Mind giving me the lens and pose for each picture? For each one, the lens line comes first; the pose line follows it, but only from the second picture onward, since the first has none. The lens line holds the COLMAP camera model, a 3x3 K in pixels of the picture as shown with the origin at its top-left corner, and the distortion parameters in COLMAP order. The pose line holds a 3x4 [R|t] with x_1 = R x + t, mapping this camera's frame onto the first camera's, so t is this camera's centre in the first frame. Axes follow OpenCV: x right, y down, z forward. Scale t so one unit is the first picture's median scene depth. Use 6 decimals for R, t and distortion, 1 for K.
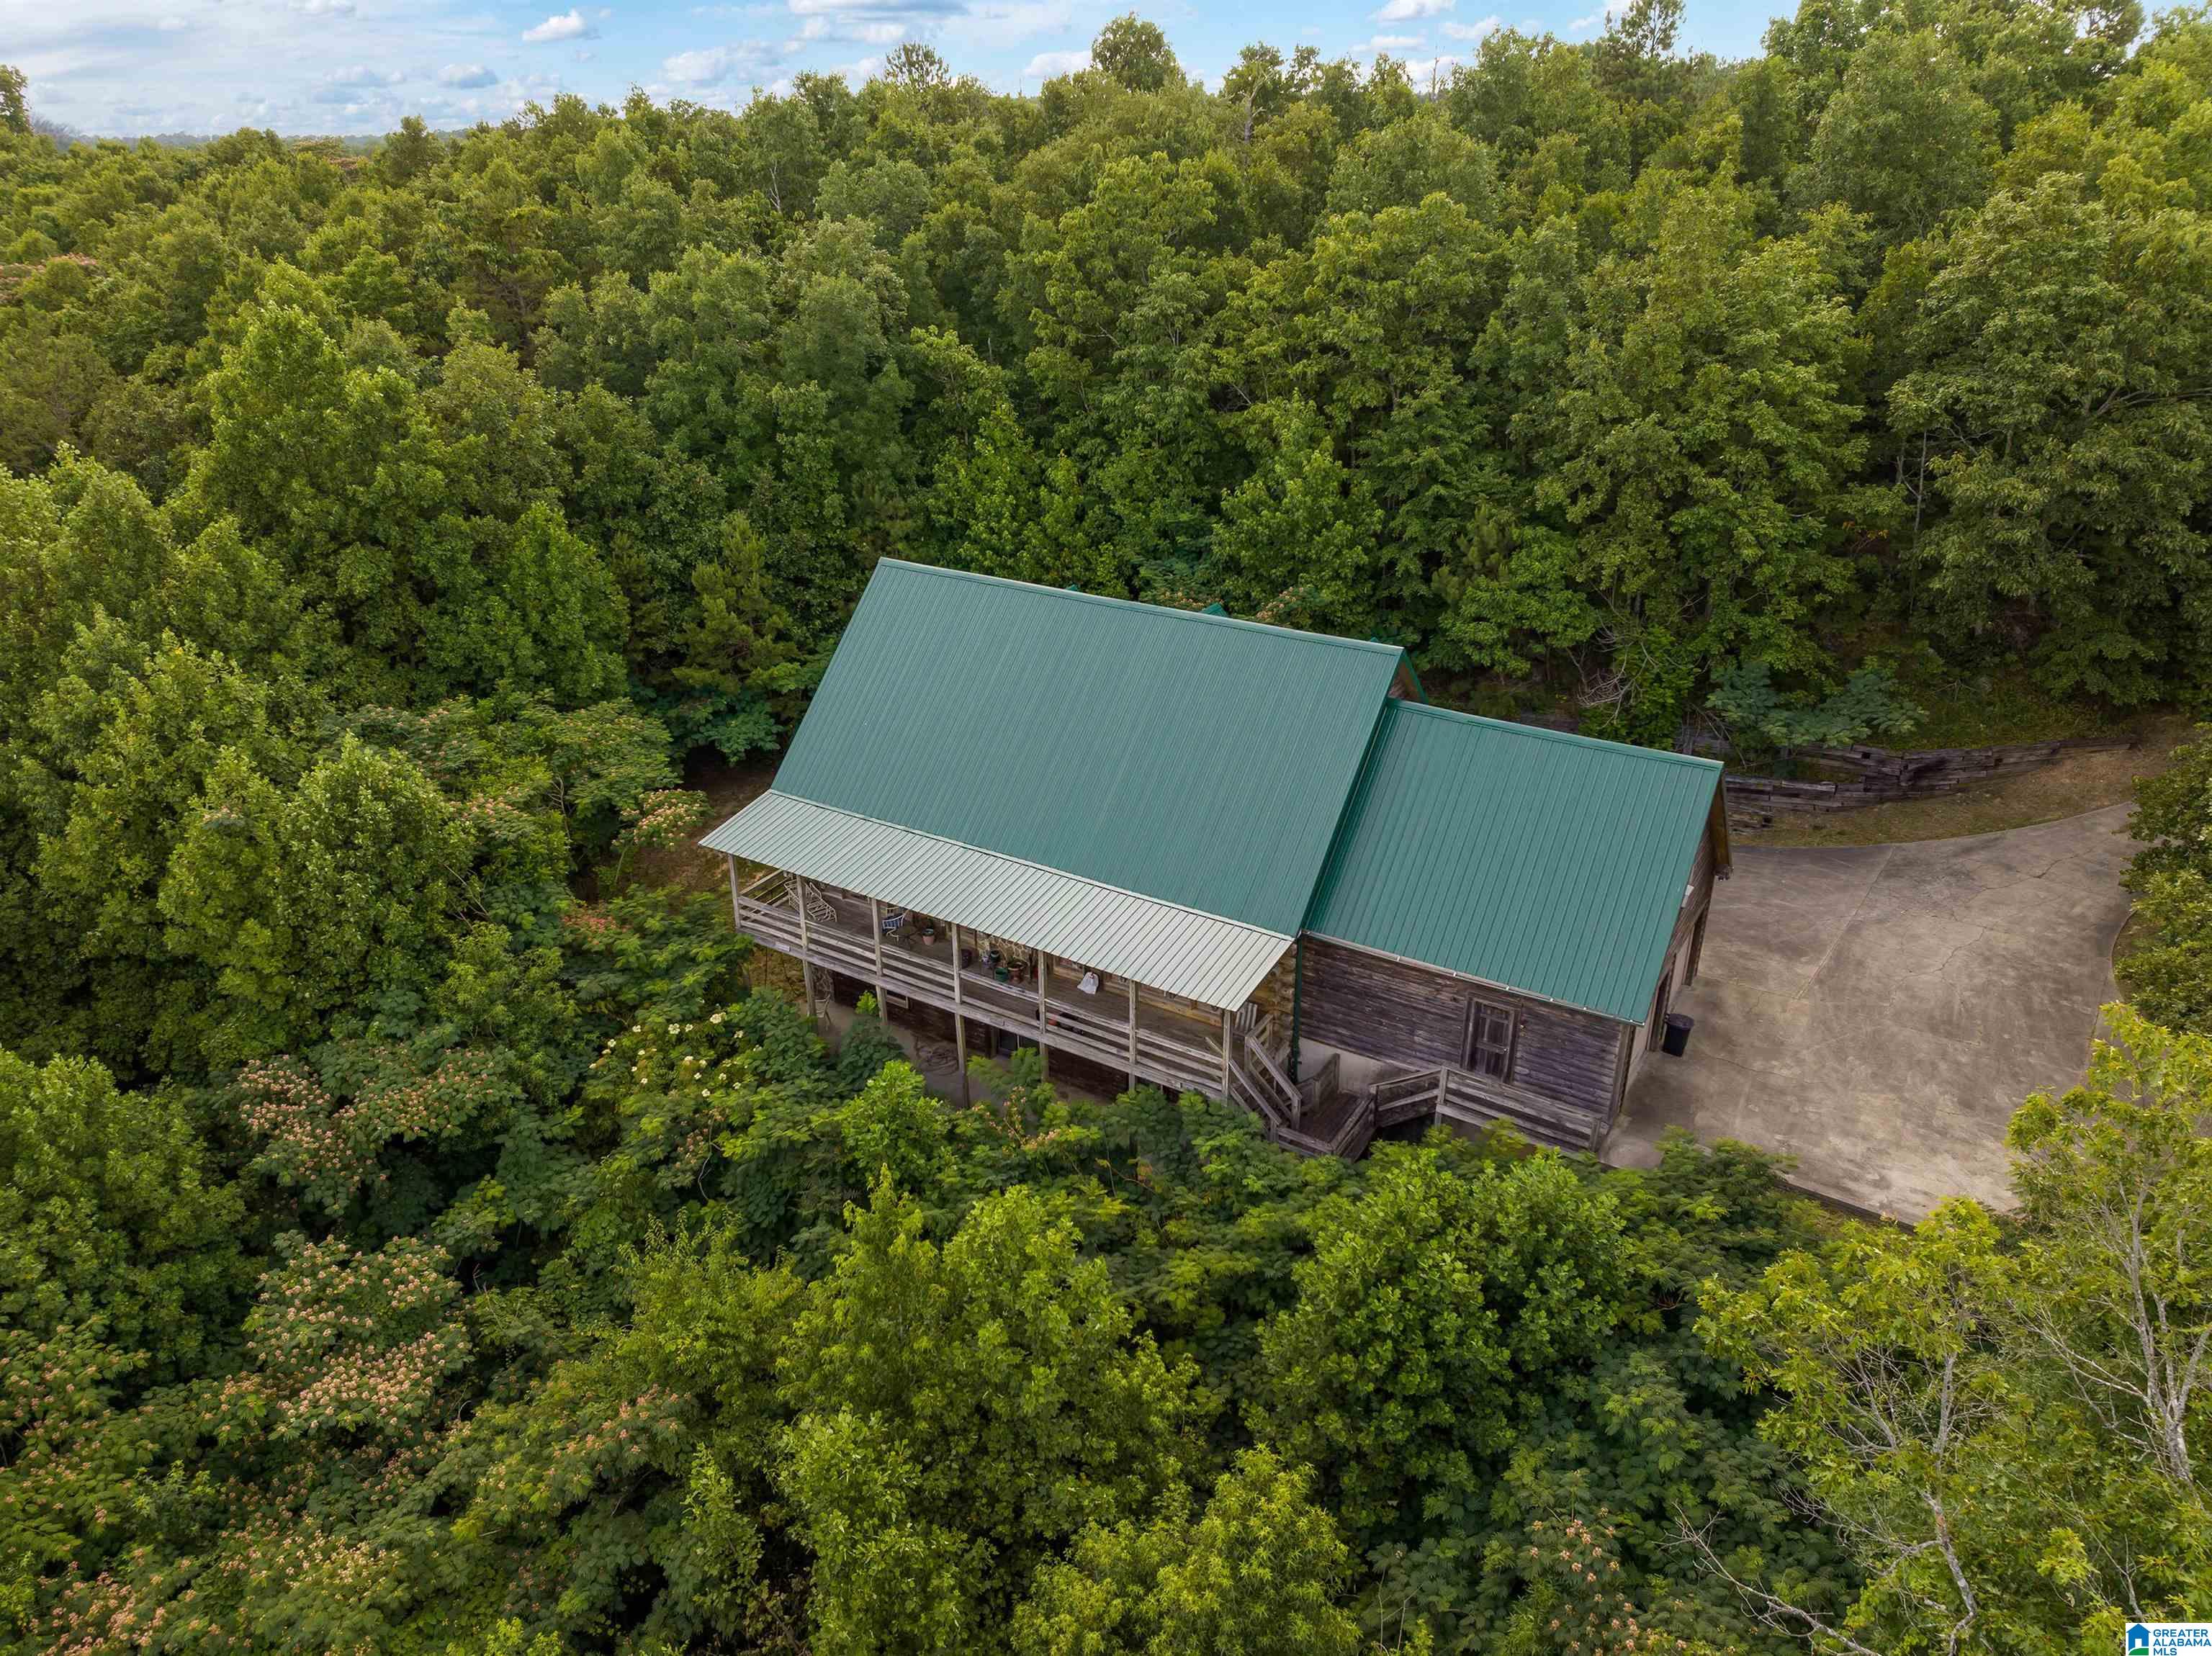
lens RADIAL K [[1567.5, 0, 1106.0], [0, 1567.5, 828.0], [0, 0, 1]] dist [-0.038540, -0.003535]
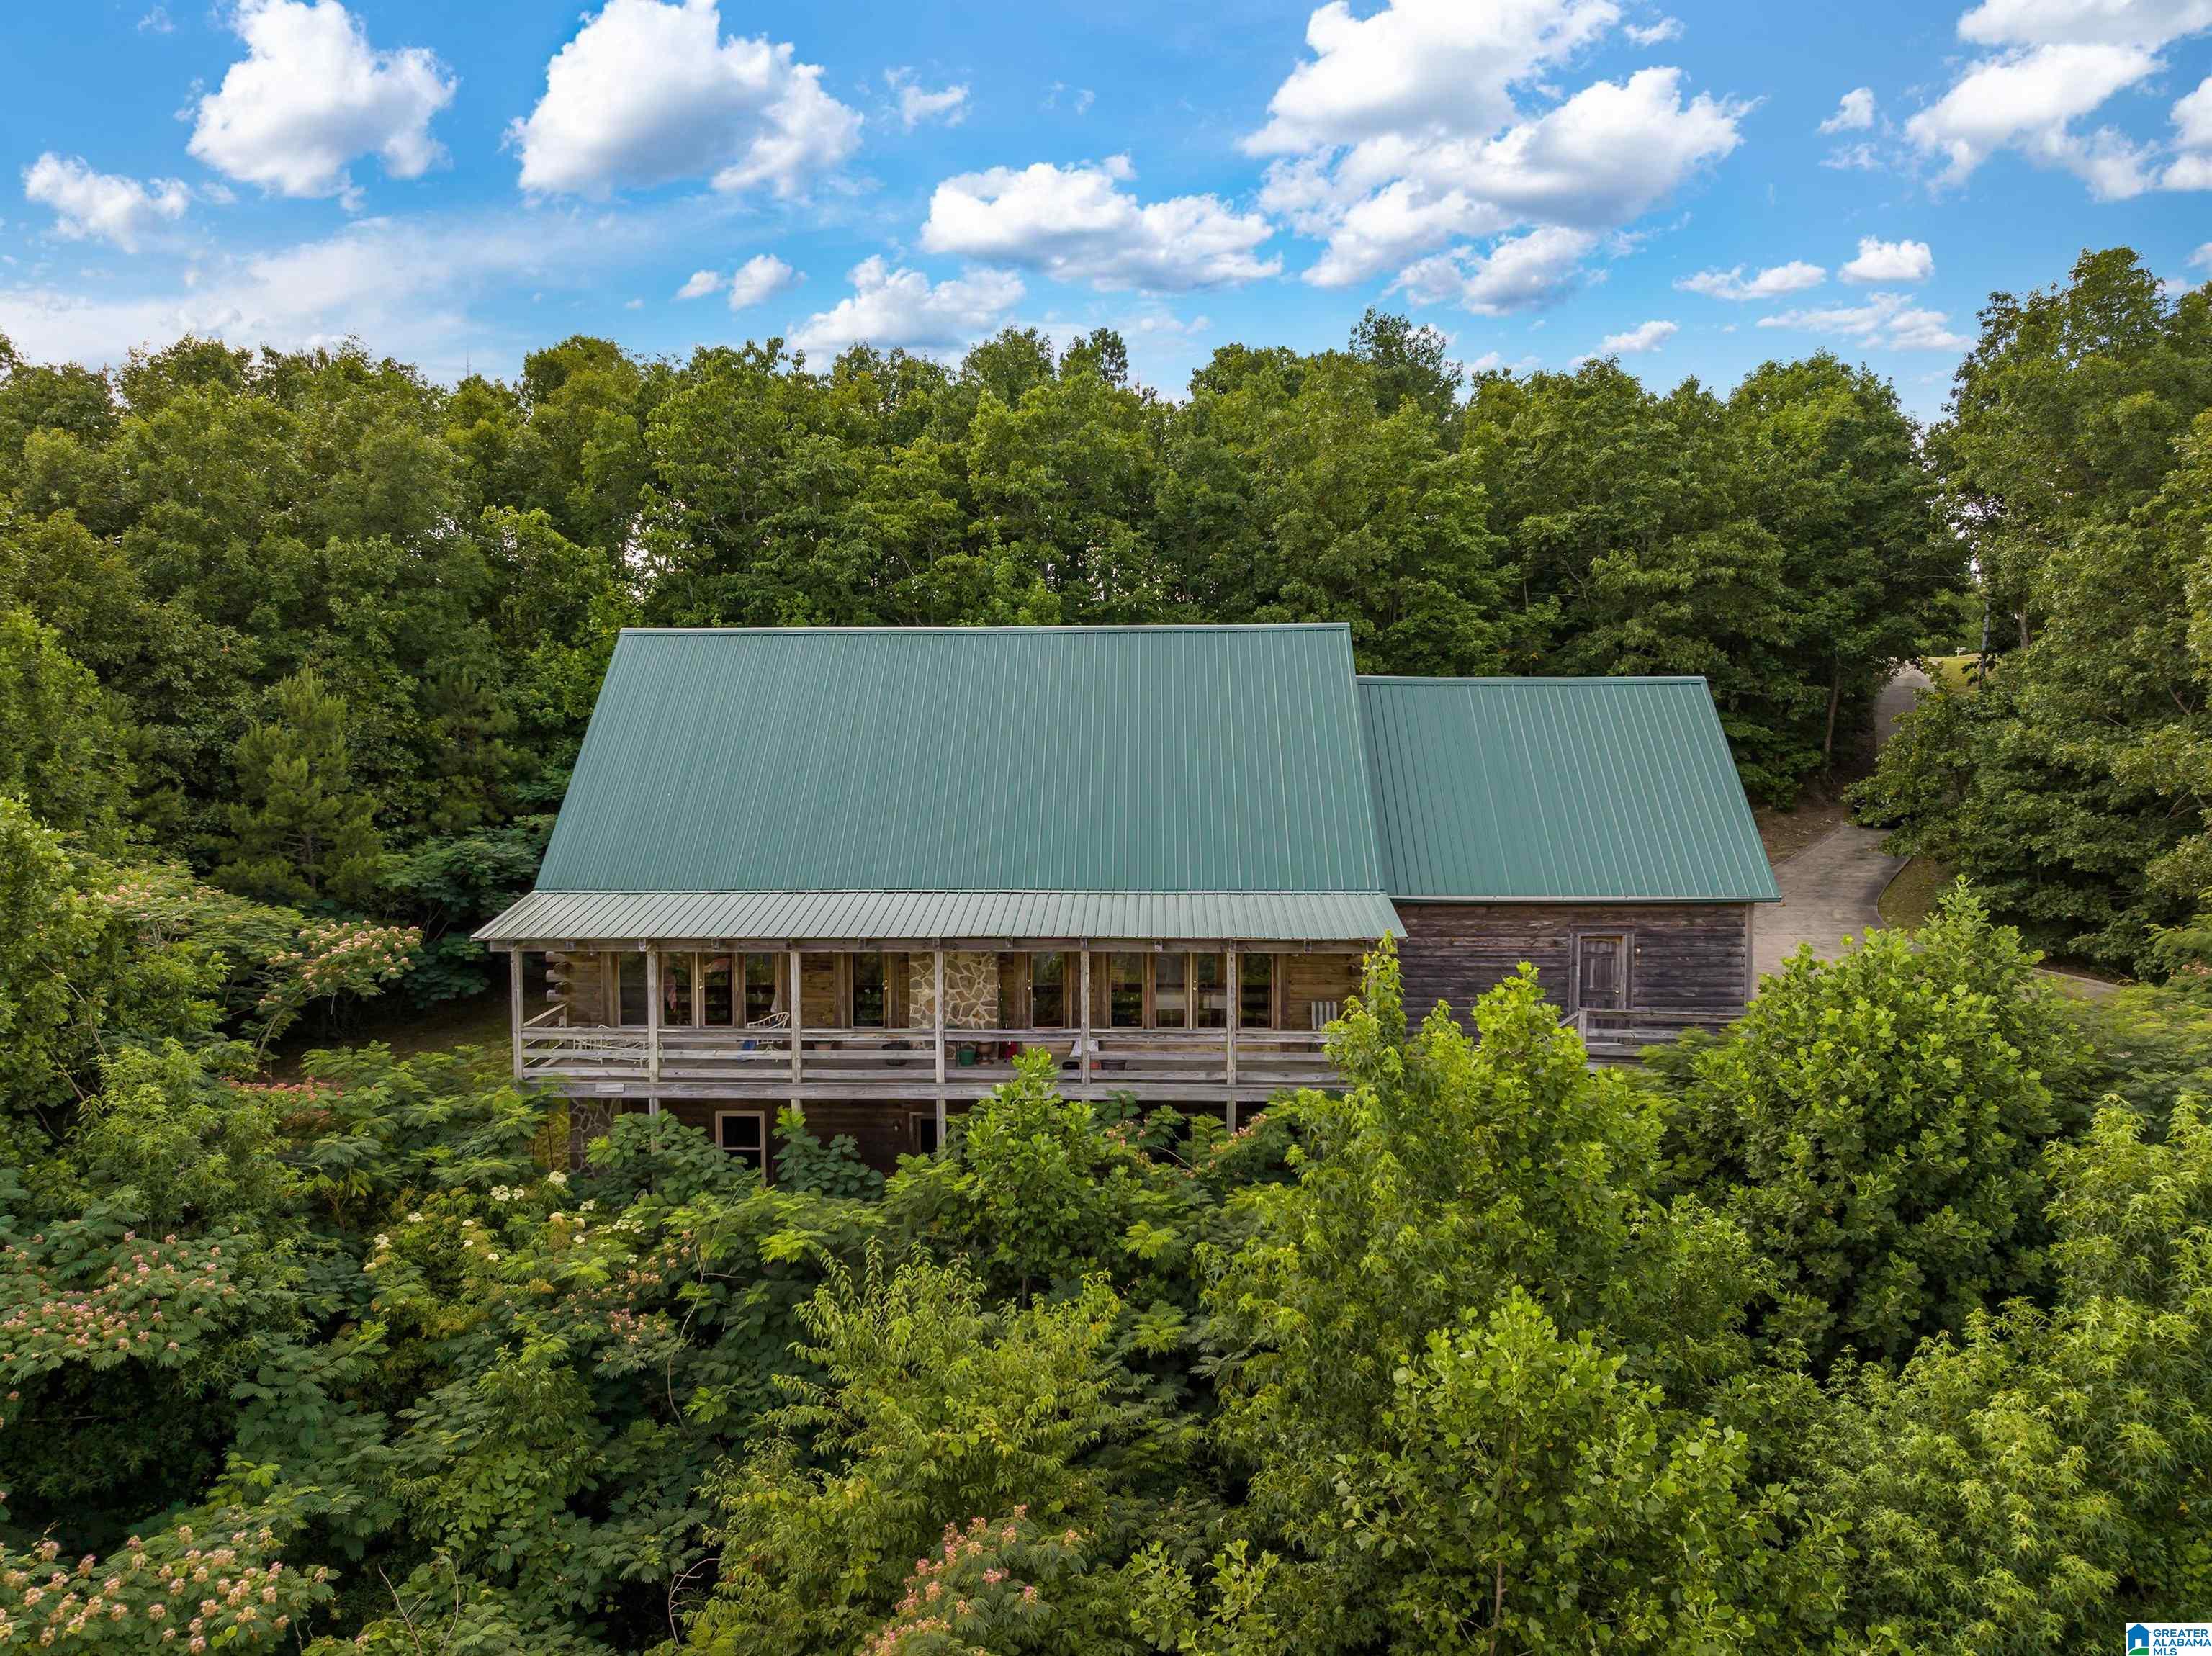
lens RADIAL K [[1567.5, 0, 1106.0], [0, 1567.5, 828.0], [0, 0, 1]] dist [-0.038540, -0.003535]
pose [[0.860703, -0.025134, 0.508486, -0.376683], [0.210461, 0.927009, -0.310421, 0.233790], [-0.463569, 0.374197, 0.803169, 0.348471]]
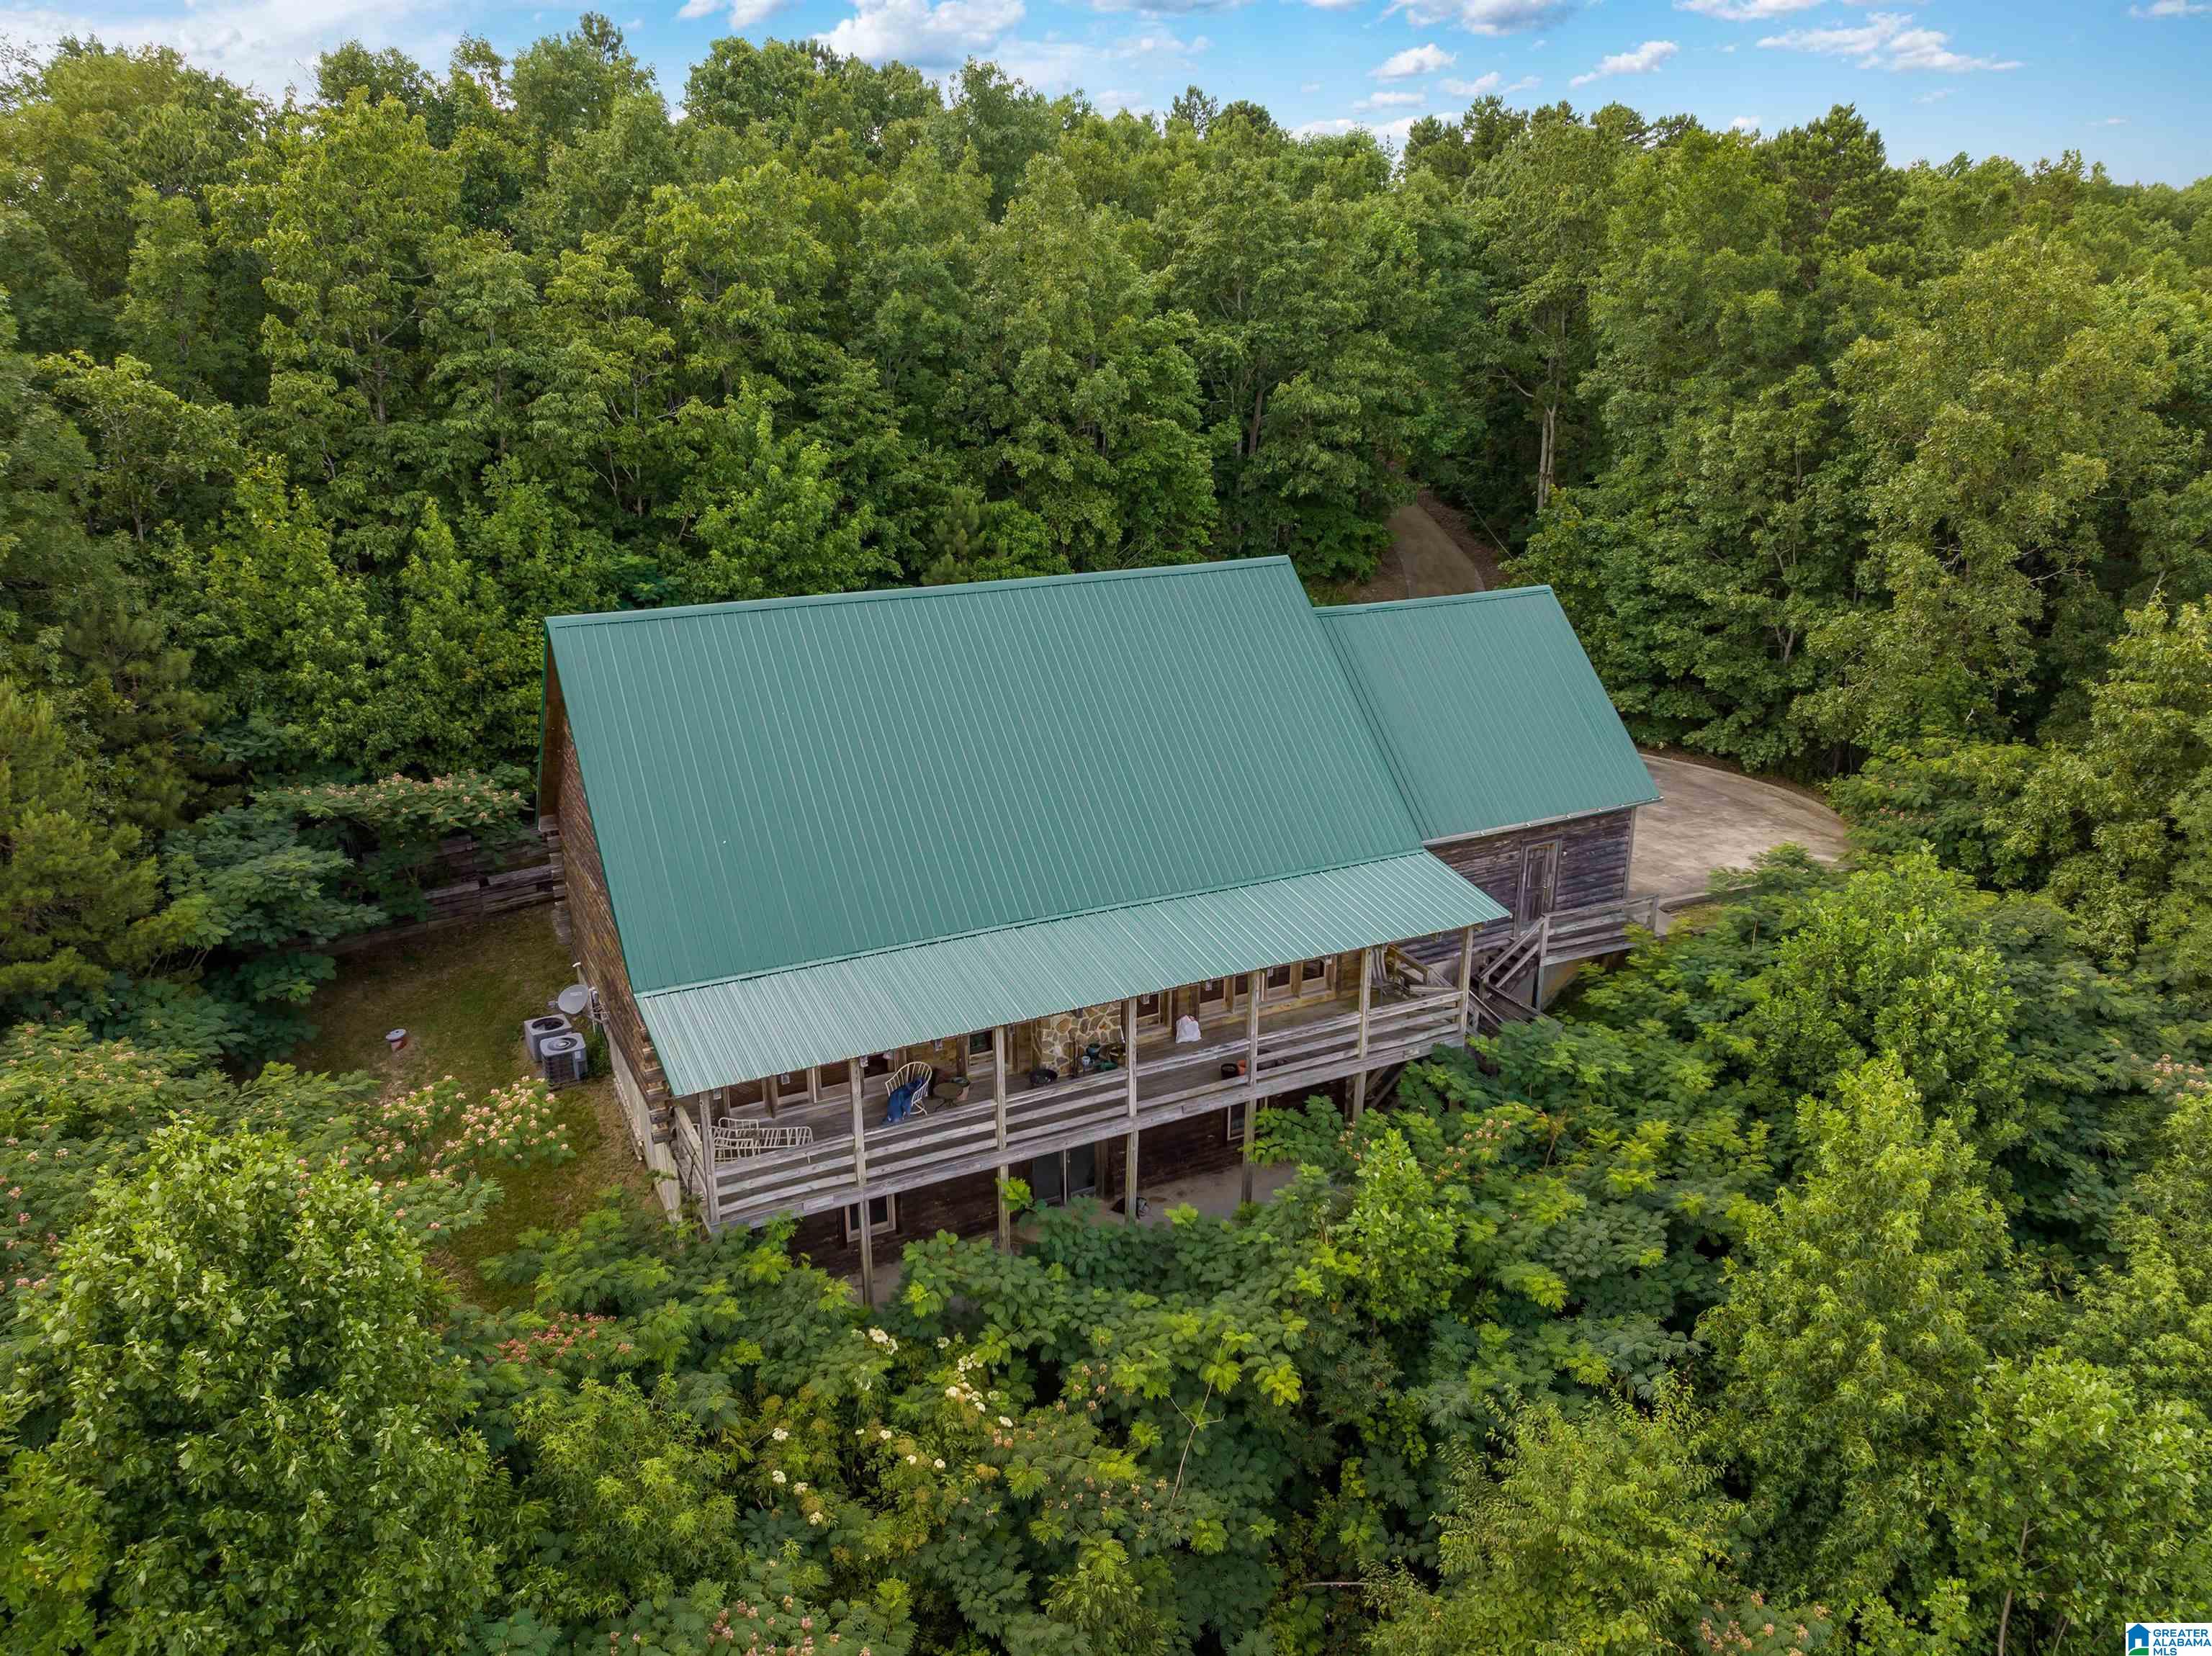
lens RADIAL K [[1567.5, 0, 1106.0], [0, 1567.5, 828.0], [0, 0, 1]] dist [-0.038540, -0.003535]
pose [[0.502139, -0.265110, 0.823148, -0.645949], [0.358285, 0.930093, 0.080992, -0.073592], [-0.787076, 0.254253, 0.562021, 0.555702]]
